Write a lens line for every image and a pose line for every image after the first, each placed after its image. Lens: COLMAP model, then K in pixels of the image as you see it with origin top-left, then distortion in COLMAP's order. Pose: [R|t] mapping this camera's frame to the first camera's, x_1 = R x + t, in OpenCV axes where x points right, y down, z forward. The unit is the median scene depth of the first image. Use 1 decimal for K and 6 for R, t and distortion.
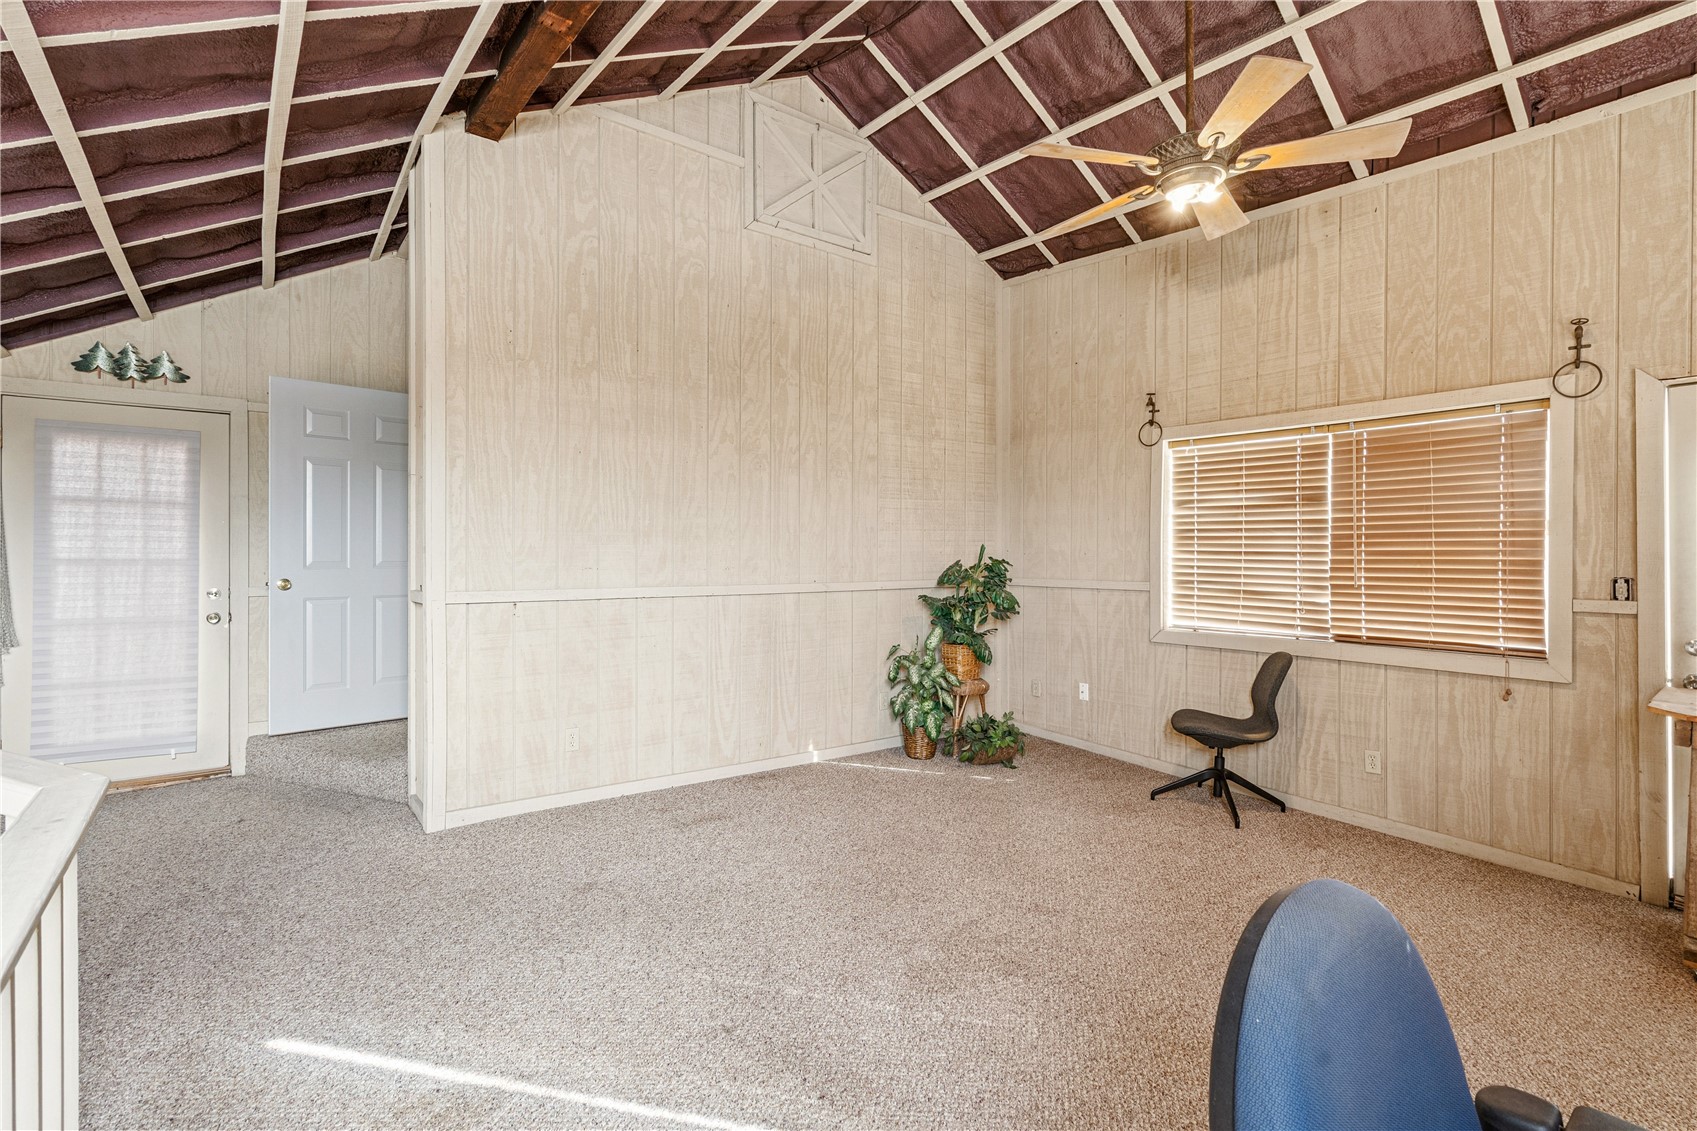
lens RADIAL K [[782.6, 0, 841.0], [0, 782.6, 560.2], [0, 0, 1]] dist [-0.001489, -0.000511]
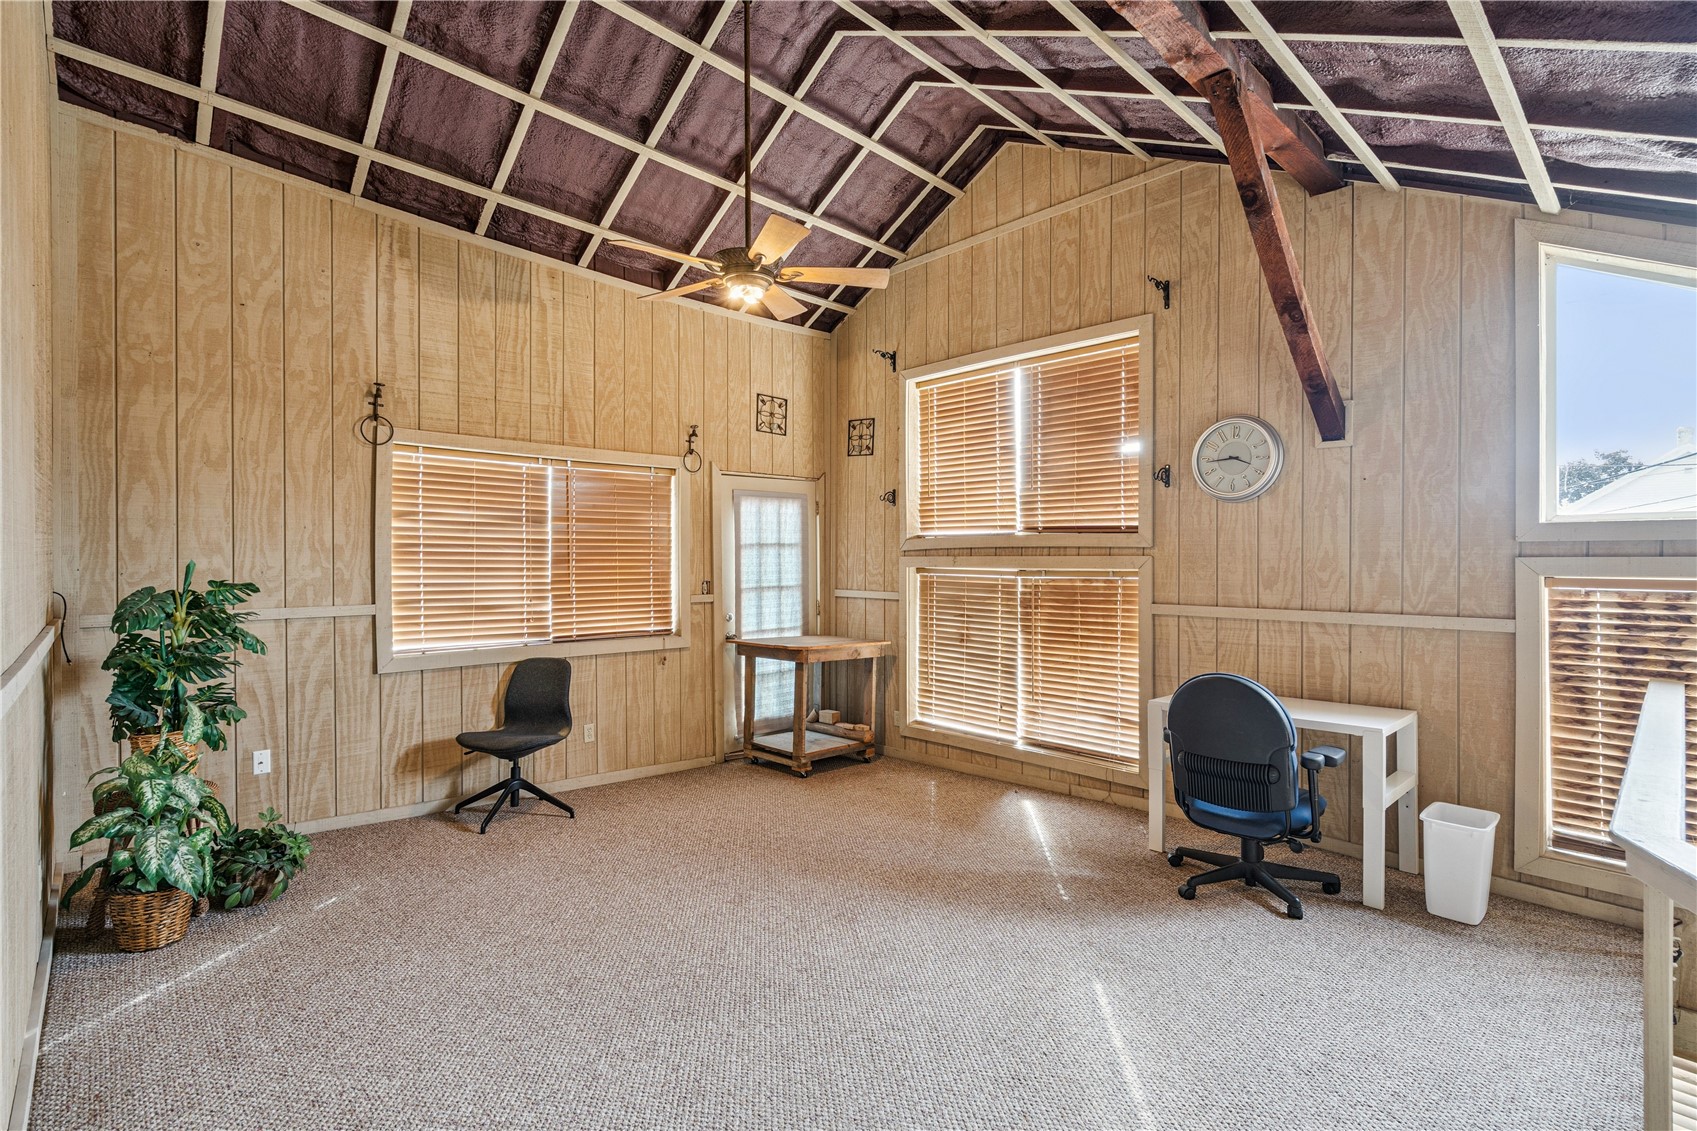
lens RADIAL K [[791.4, 0, 848.5], [0, 791.4, 565.5], [0, 0, 1]] dist [0.002084, 0.000445]
pose [[-0.096678, -0.011067, 0.995254, -0.585938], [0.008538, 0.999892, 0.011948, -0.023068], [-0.995279, 0.009653, -0.096573, 0.651455]]
